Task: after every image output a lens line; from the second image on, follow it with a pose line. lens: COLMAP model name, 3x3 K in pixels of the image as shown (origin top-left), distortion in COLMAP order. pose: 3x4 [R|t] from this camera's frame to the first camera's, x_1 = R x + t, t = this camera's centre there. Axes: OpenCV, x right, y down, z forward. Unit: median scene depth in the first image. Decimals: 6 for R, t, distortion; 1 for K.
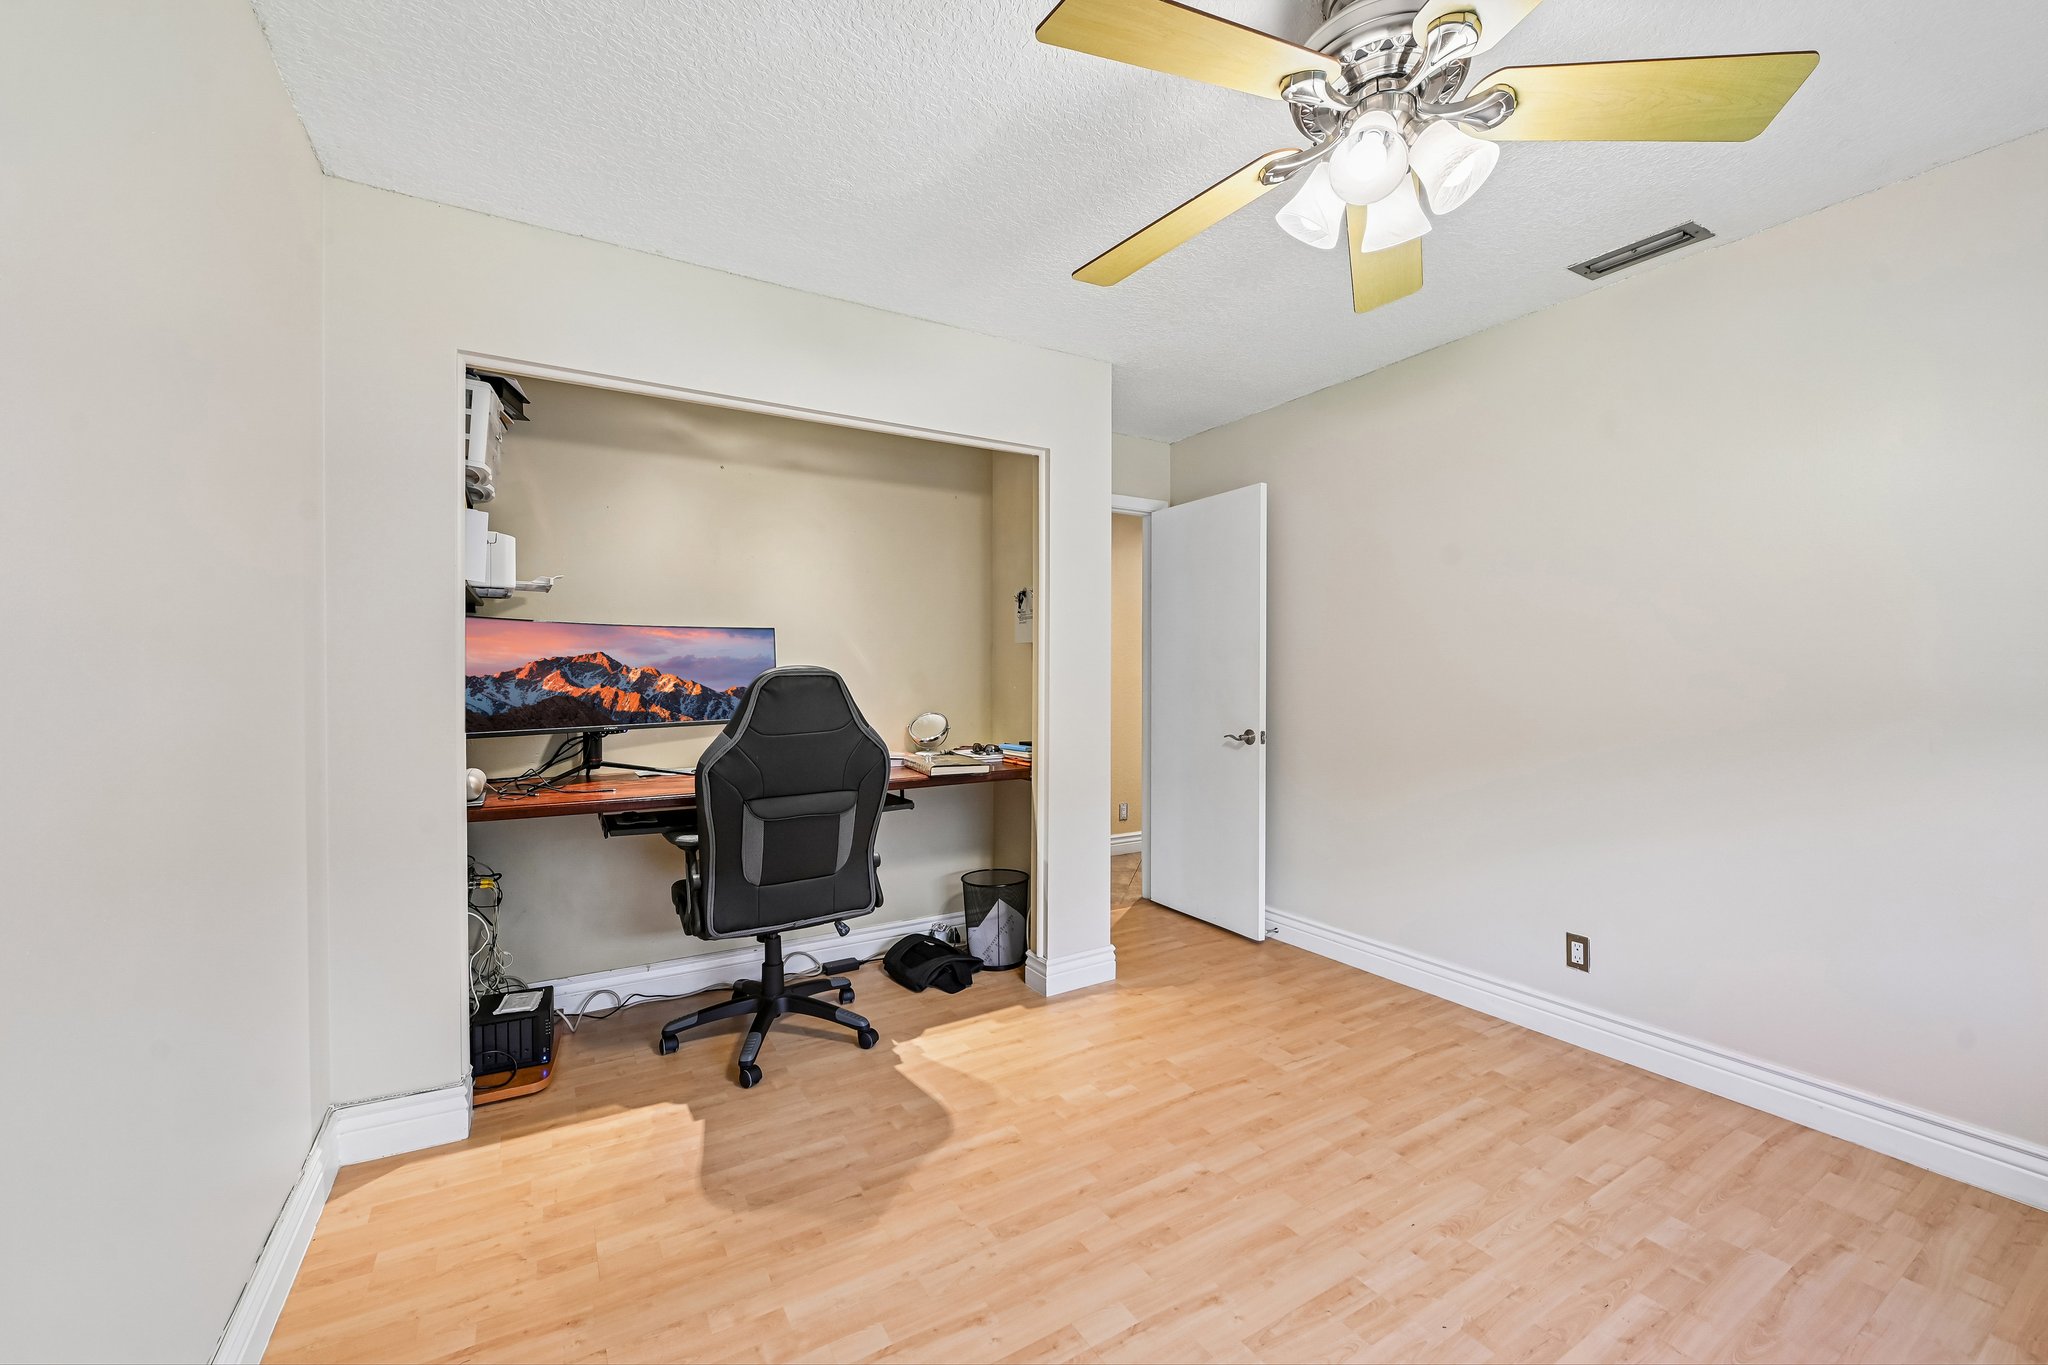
lens RADIAL K [[821.6, 0, 1024.0], [0, 821.6, 682.5], [0, 0, 1]] dist [0.001323, -0.003452]
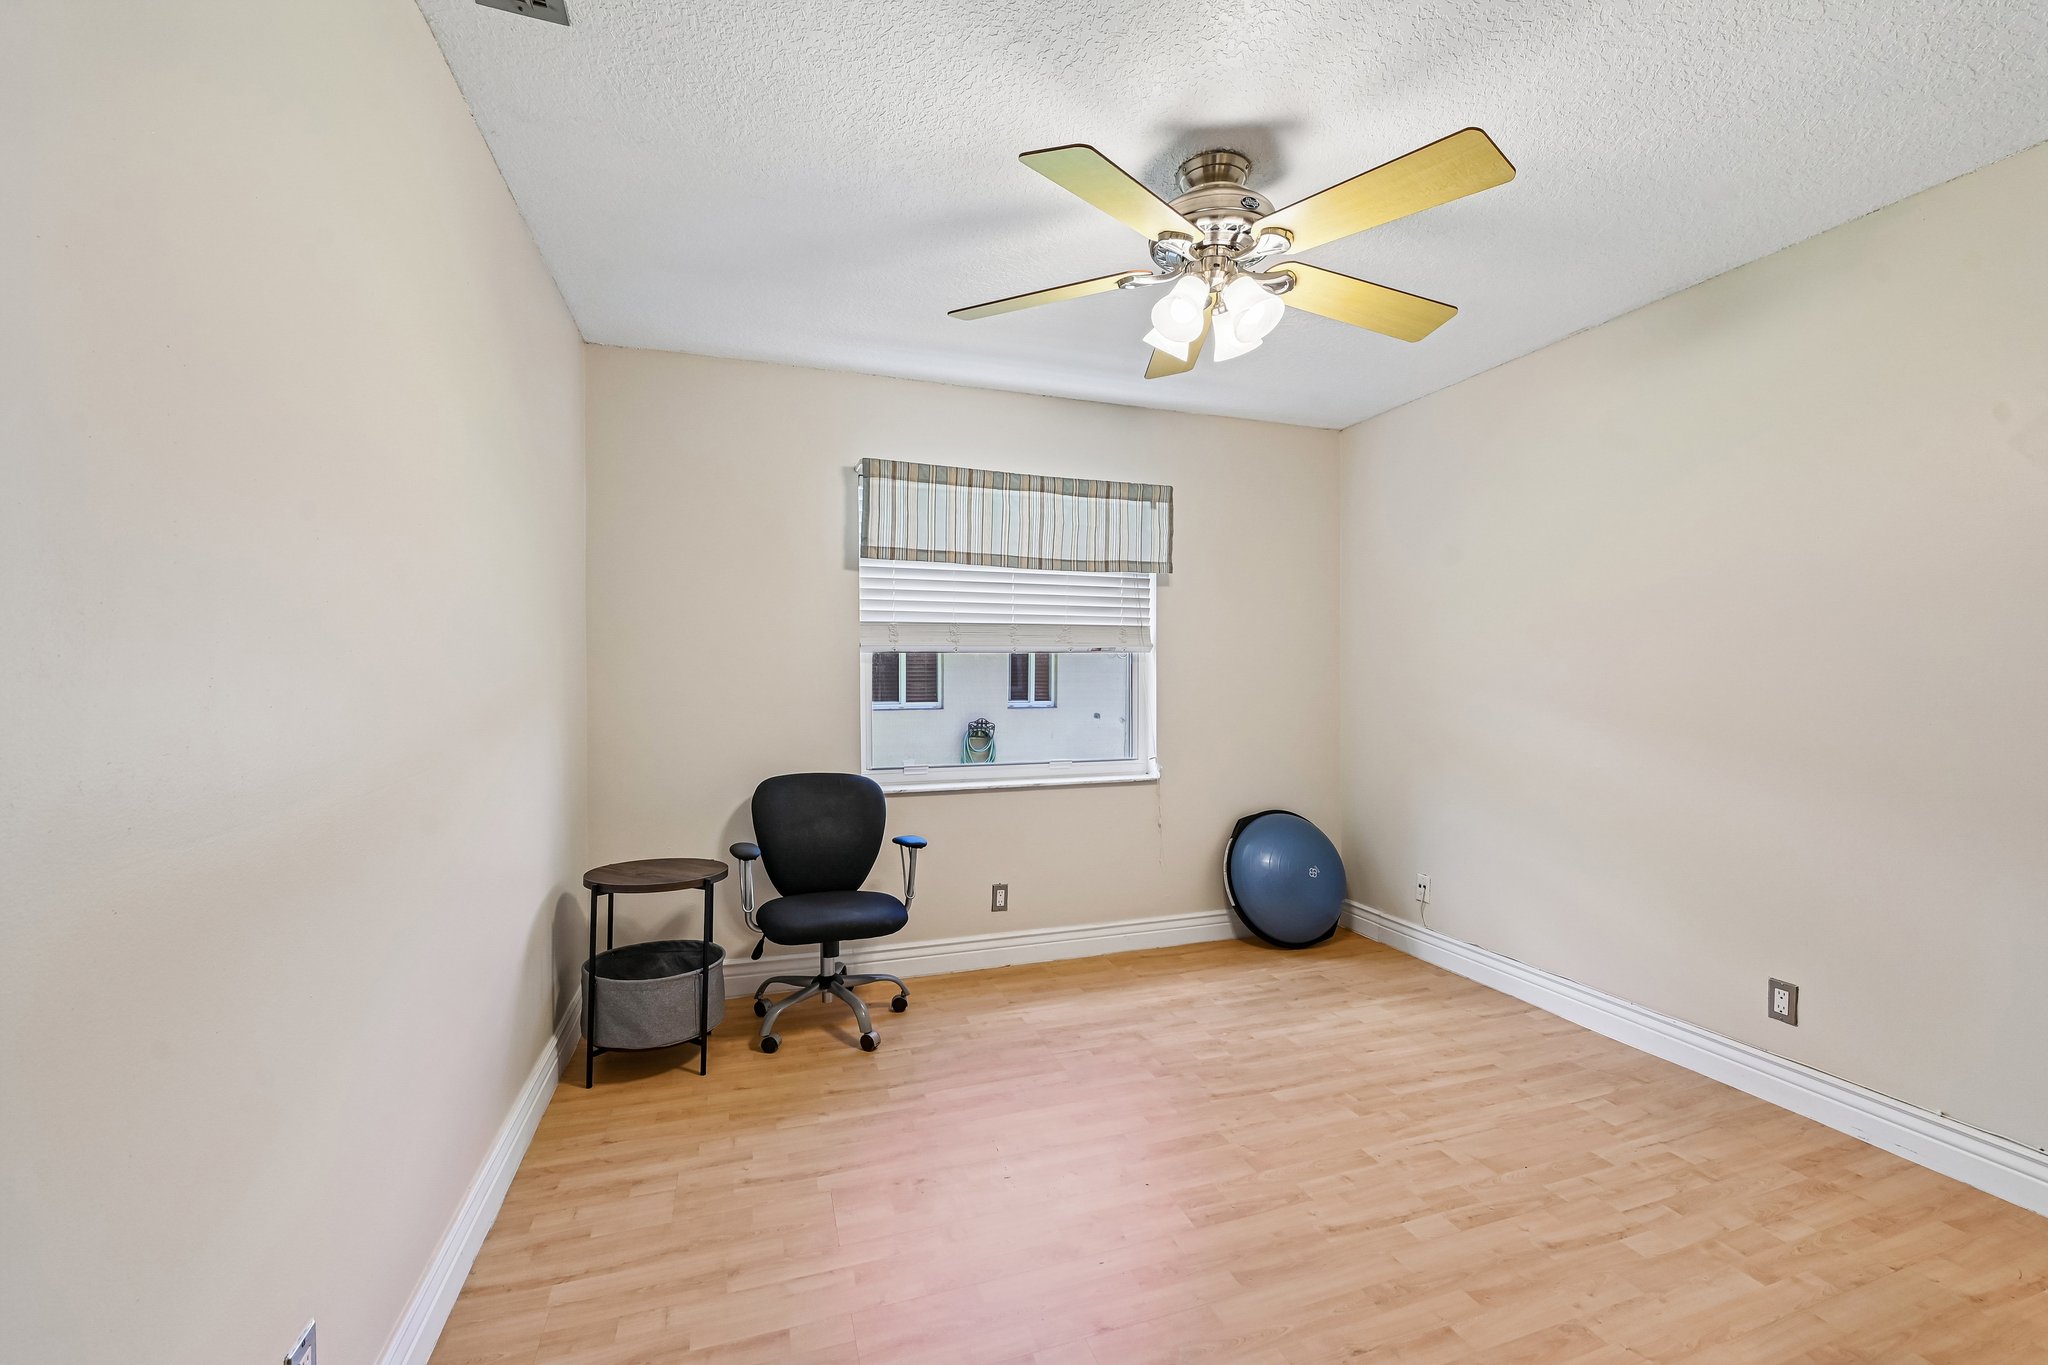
lens RADIAL K [[821.6, 0, 1024.0], [0, 821.6, 682.5], [0, 0, 1]] dist [0.001323, -0.003452]
pose [[-0.977993, -0.001049, 0.208633, 0.379113], [0.001358, 0.999934, 0.011395, -0.021435], [-0.208631, 0.011428, -0.977928, 2.018123]]
